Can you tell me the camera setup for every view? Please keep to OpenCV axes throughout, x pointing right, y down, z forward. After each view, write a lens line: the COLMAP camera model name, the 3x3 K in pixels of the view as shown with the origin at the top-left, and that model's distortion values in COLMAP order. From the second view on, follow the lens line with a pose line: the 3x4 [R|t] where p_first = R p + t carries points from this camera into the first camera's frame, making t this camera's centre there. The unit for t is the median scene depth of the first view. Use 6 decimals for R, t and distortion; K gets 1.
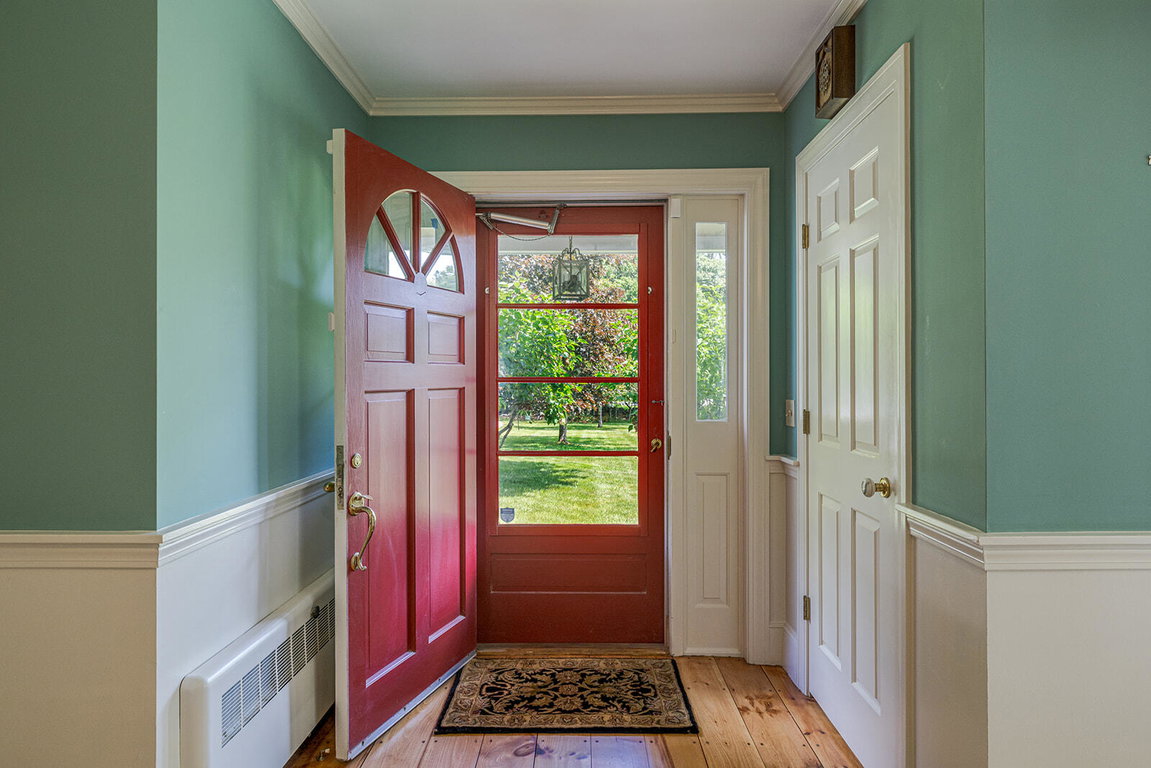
lens RADIAL K [[690.1, 0, 573.8], [0, 690.1, 385.1], [0, 0, 1]] dist [0.006238, 0.000734]
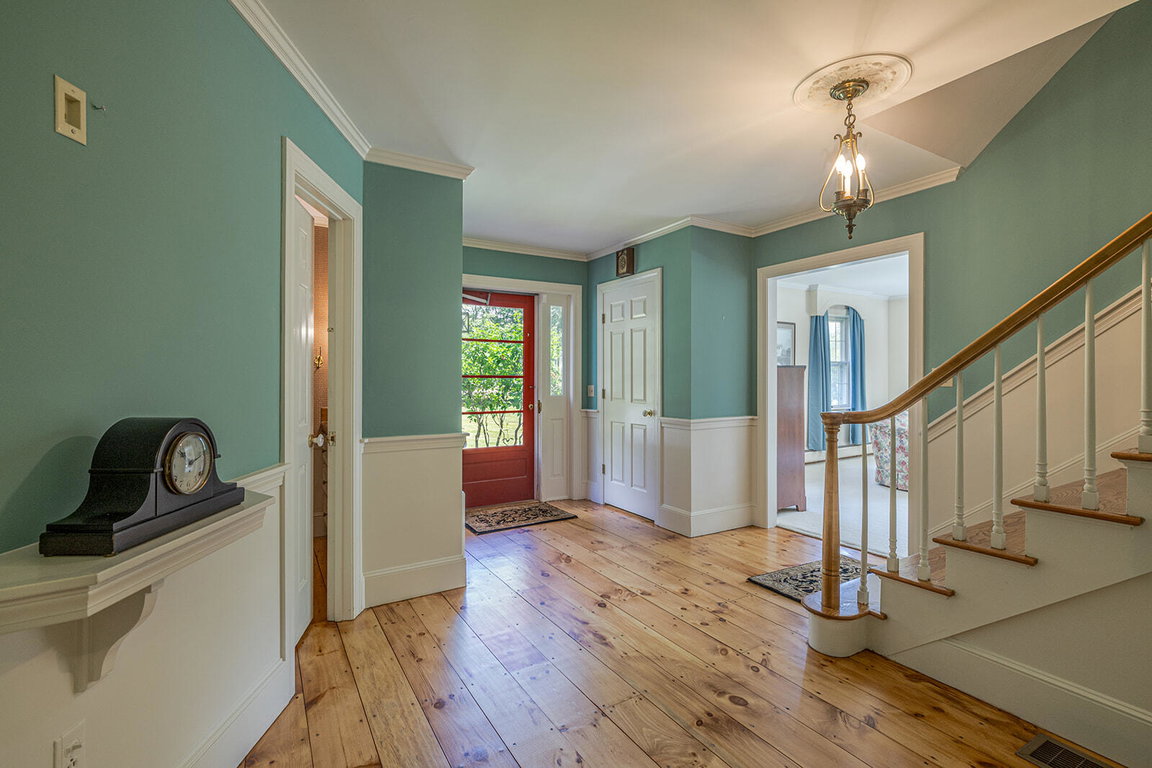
lens RADIAL K [[531.2, 0, 577.7], [0, 531.2, 375.2], [0, 0, 1]] dist [-0.004519, -0.000363]
pose [[0.847368, 0.006653, 0.530965, -0.736784], [0.000104, 0.999919, -0.012695, 0.010441], [-0.531006, 0.010813, 0.847299, -0.551654]]
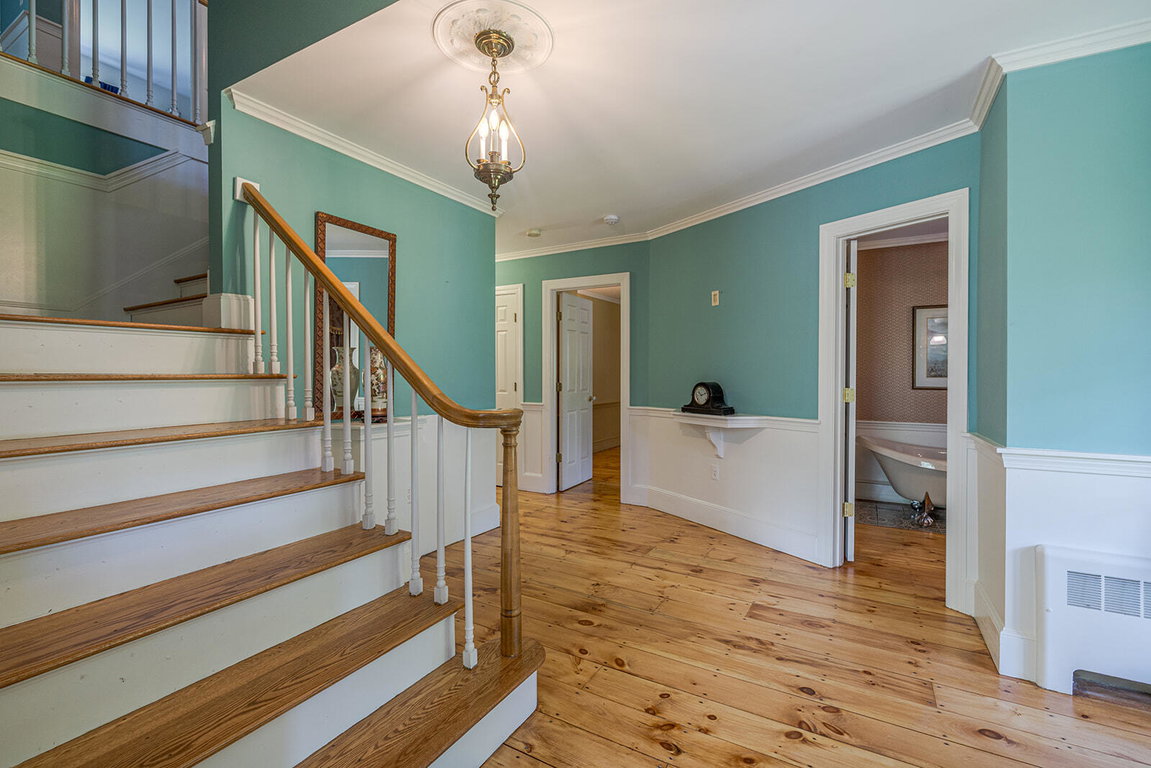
lens RADIAL K [[530.7, 0, 574.0], [0, 530.7, 380.0], [0, 0, 1]] dist [-0.004519, -0.000363]
pose [[-0.492256, 0.014395, -0.870331, 0.744764], [-0.003443, 0.999823, 0.018483, 0.007286], [0.870443, 0.012095, -0.492120, 0.449730]]
